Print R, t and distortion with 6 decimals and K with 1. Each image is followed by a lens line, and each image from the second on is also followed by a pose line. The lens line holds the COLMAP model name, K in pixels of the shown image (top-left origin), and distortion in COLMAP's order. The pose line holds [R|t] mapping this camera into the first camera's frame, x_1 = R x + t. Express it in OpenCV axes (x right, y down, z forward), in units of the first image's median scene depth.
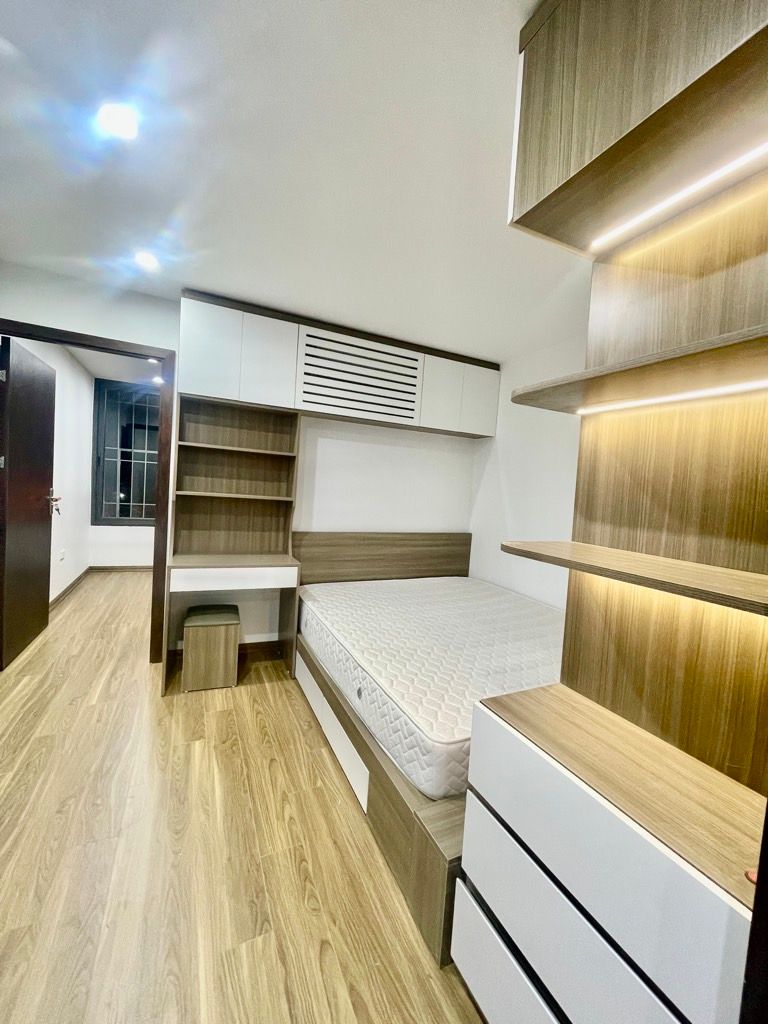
lens RADIAL K [[411.7, 0, 382.8], [0, 411.7, 508.4], [0, 0, 1]] dist [-0.002572, -0.000458]
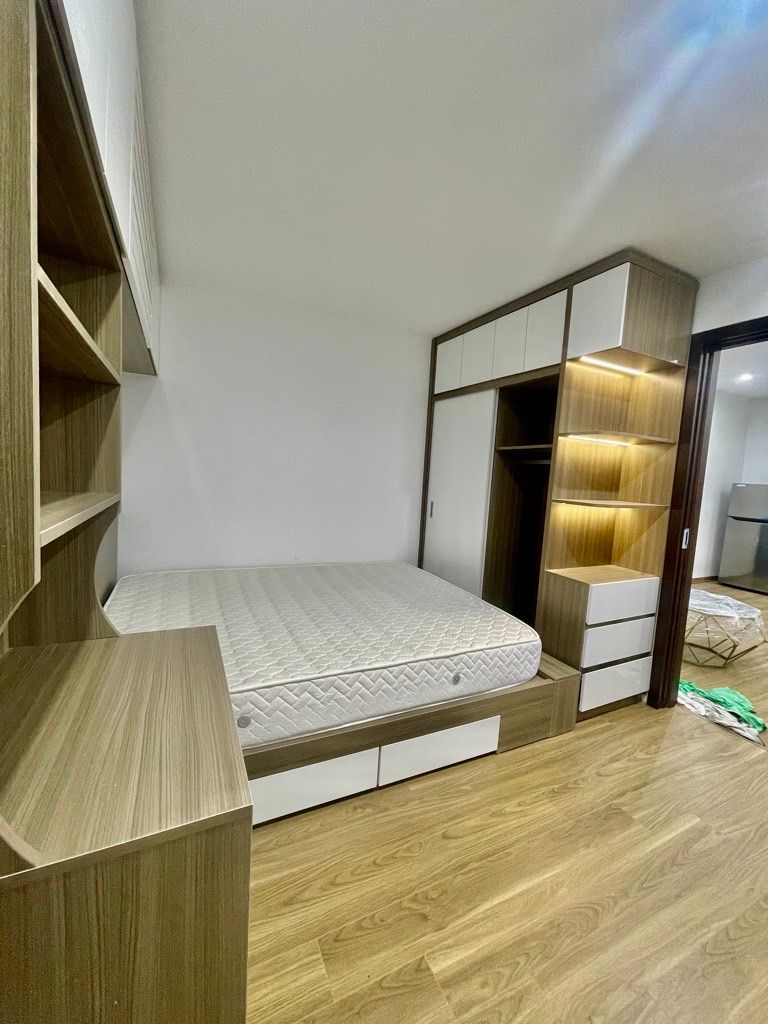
lens RADIAL K [[411.7, 0, 382.8], [0, 411.7, 508.4], [0, 0, 1]] dist [-0.002572, -0.000458]
pose [[-0.015732, -0.158397, 0.987250, -1.043853], [-0.009190, 0.987354, 0.158267, -0.127429], [-0.999834, -0.006583, -0.016989, 1.278535]]
